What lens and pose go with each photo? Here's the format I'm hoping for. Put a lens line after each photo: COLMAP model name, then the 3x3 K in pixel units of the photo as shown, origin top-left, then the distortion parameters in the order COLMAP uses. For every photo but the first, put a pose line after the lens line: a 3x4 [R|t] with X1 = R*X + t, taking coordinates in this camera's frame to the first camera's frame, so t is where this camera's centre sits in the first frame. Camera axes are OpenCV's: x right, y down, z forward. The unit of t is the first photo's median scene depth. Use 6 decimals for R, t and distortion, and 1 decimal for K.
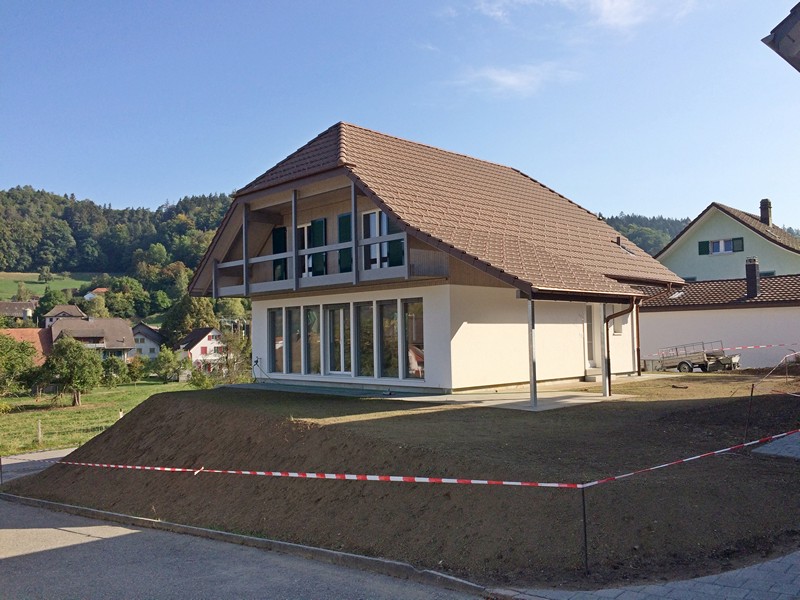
lens RADIAL K [[677.2, 0, 400.1], [0, 677.2, 313.1], [0, 0, 1]] dist [0.003254, 0.000932]
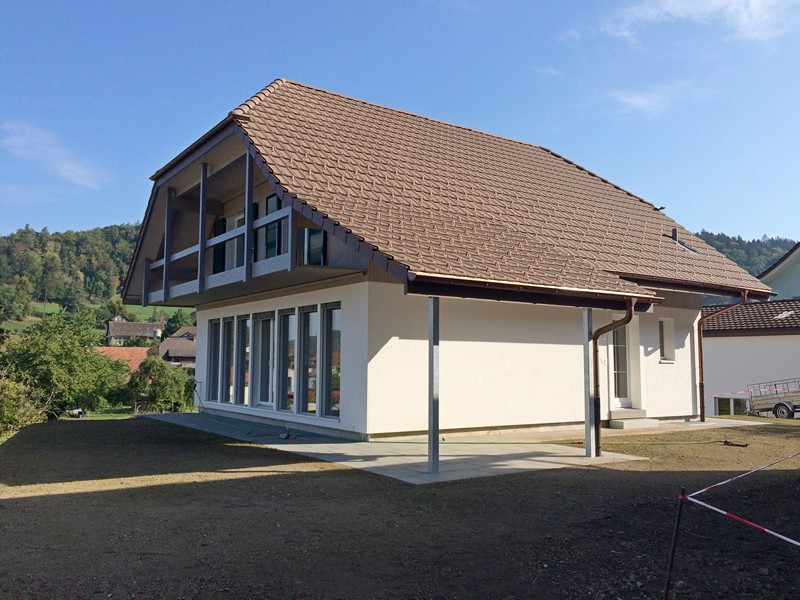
lens RADIAL K [[682.7, 0, 400.0], [0, 682.7, 300.0], [0, 0, 1]] dist [0.002728, -0.009859]
pose [[0.984425, 0.007676, -0.175639, 0.183064], [-0.017769, 0.998275, -0.055962, 0.012150], [0.174907, 0.058211, 0.982863, 0.258322]]
